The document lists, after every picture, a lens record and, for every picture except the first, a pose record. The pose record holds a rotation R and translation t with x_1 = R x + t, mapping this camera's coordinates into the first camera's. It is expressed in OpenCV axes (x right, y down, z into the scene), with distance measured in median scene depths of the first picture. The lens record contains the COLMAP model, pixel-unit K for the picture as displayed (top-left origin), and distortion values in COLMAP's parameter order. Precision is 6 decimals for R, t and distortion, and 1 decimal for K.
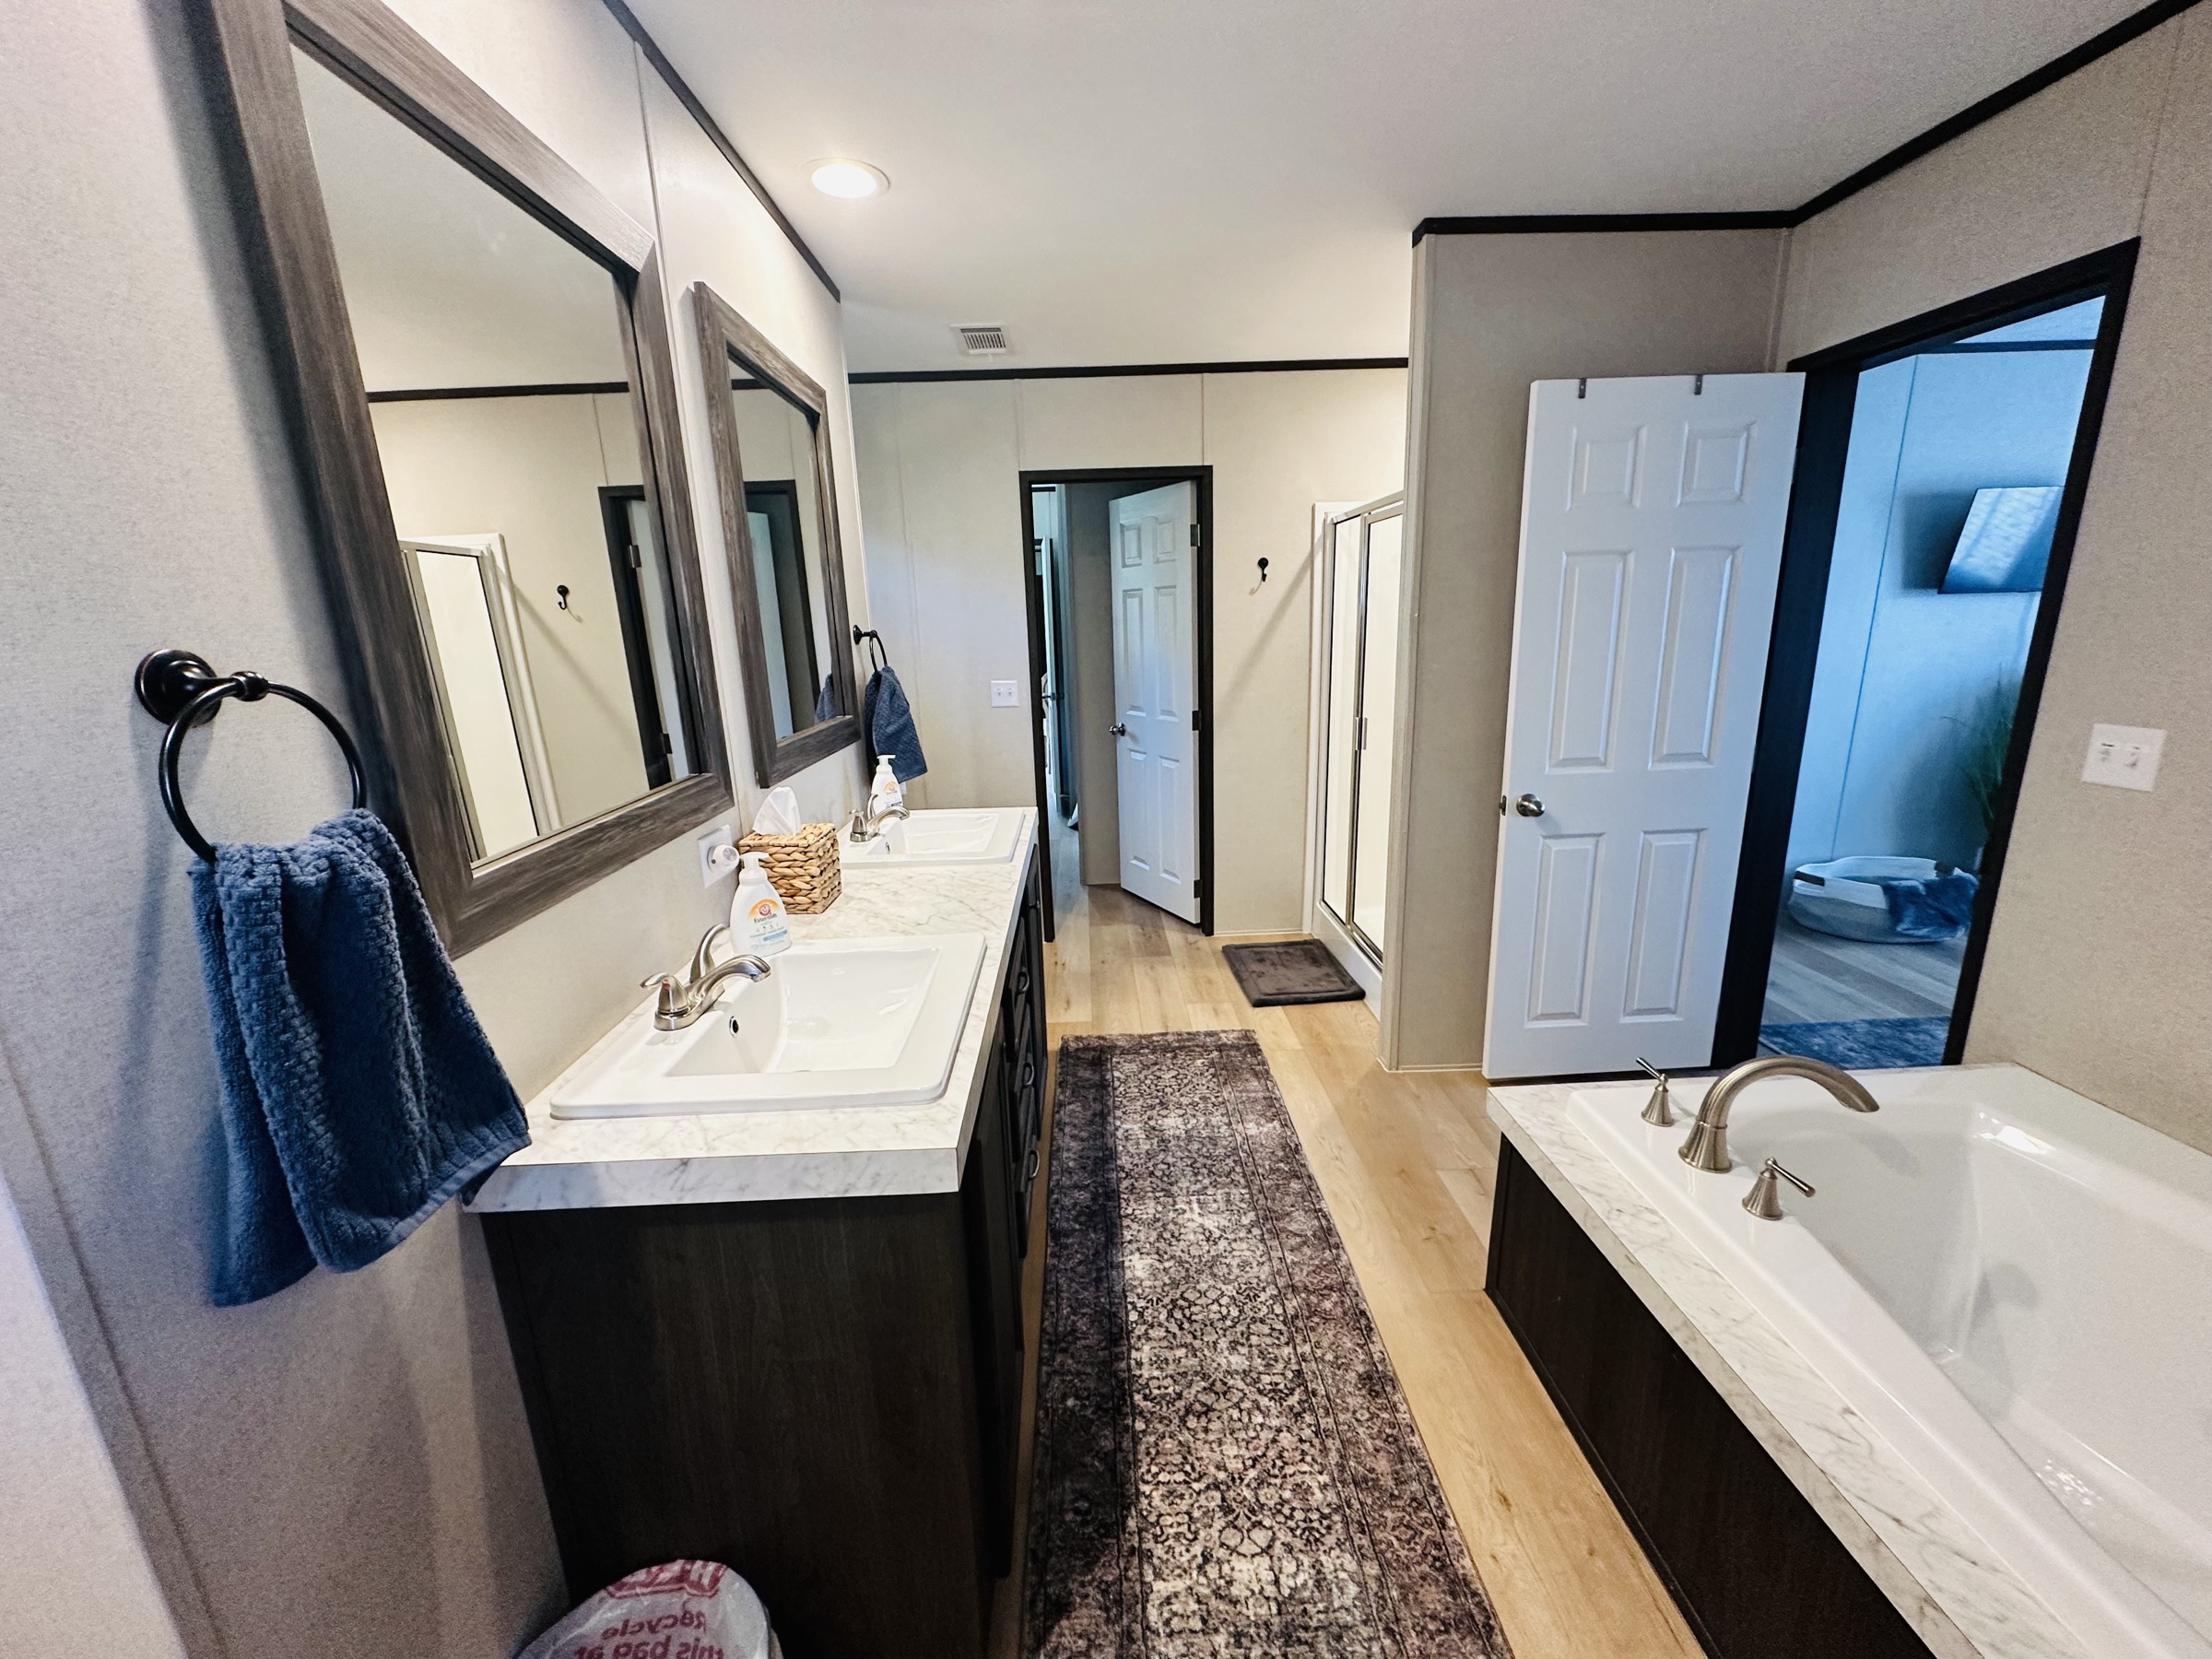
lens RADIAL K [[881.8, 0, 1103.6], [0, 881.8, 834.3], [0, 0, 1]] dist [-0.002603, 0.000381]
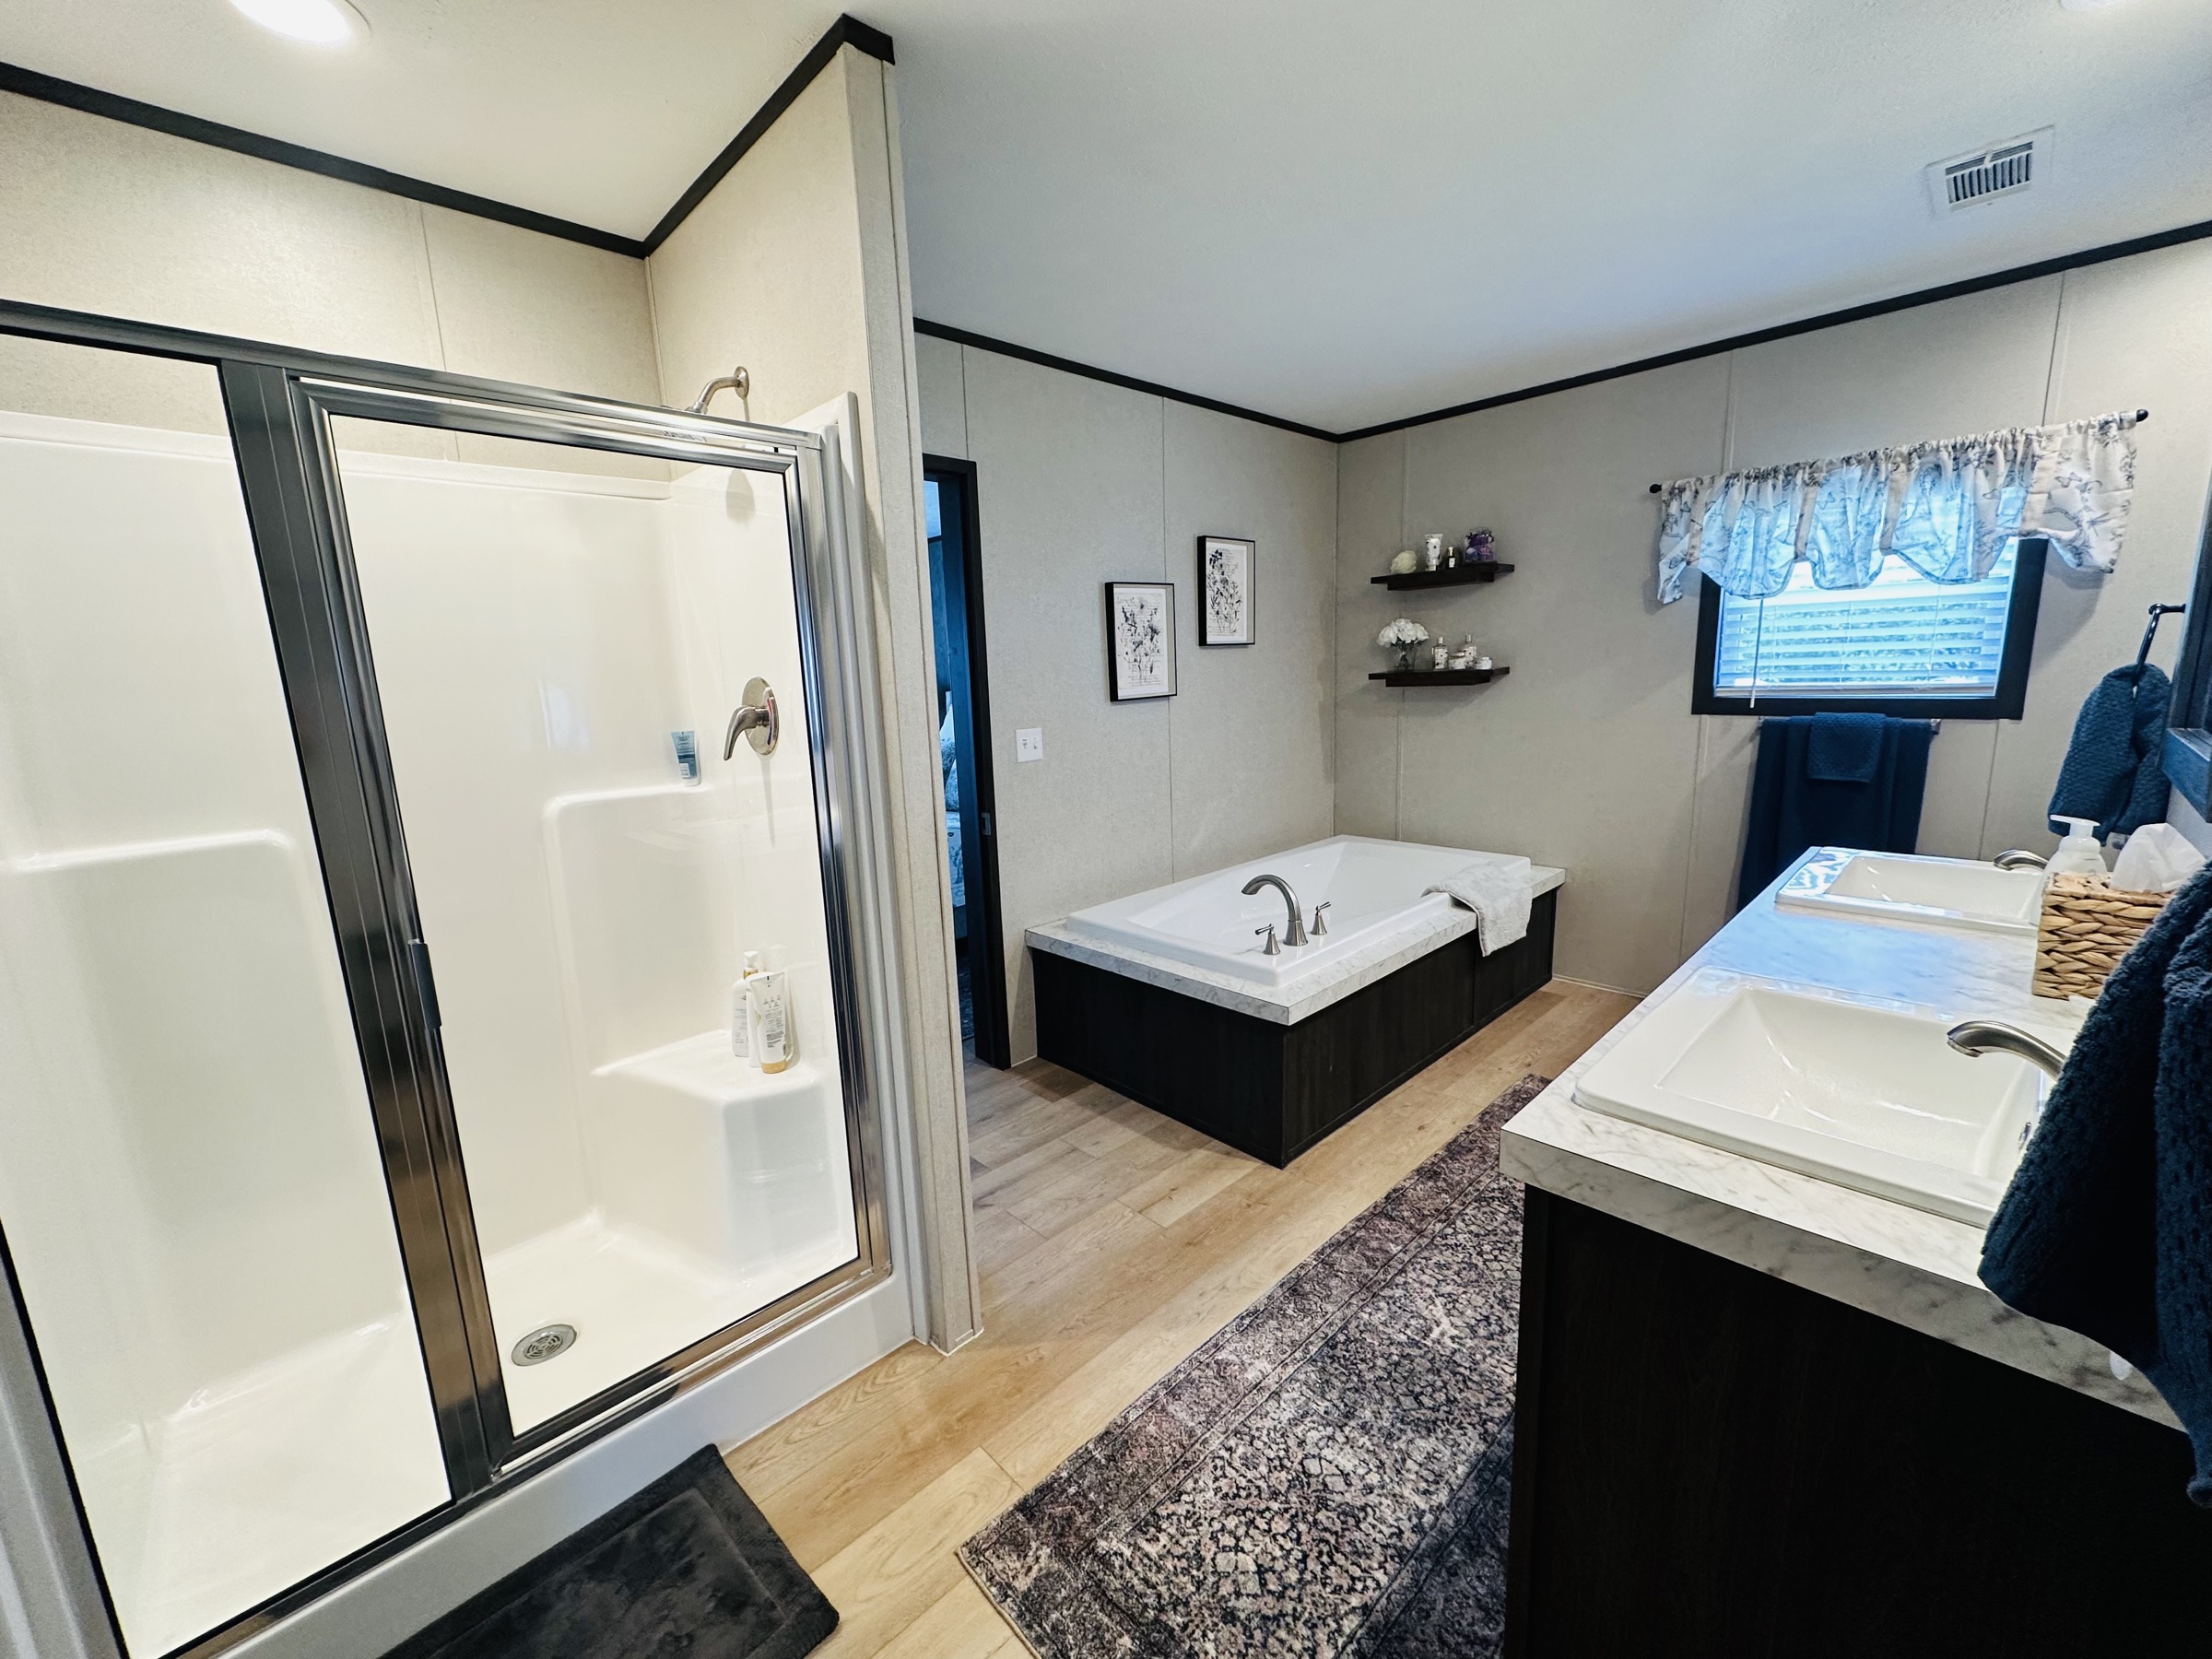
lens RADIAL K [[881.8, 0, 1099.4], [0, 881.8, 834.2], [0, 0, 1]] dist [-0.002603, 0.000381]
pose [[-0.670892, -0.080873, 0.737132, -0.246395], [0.232517, 0.920965, 0.312665, -0.329354], [-0.704159, 0.381160, -0.599064, 1.478032]]
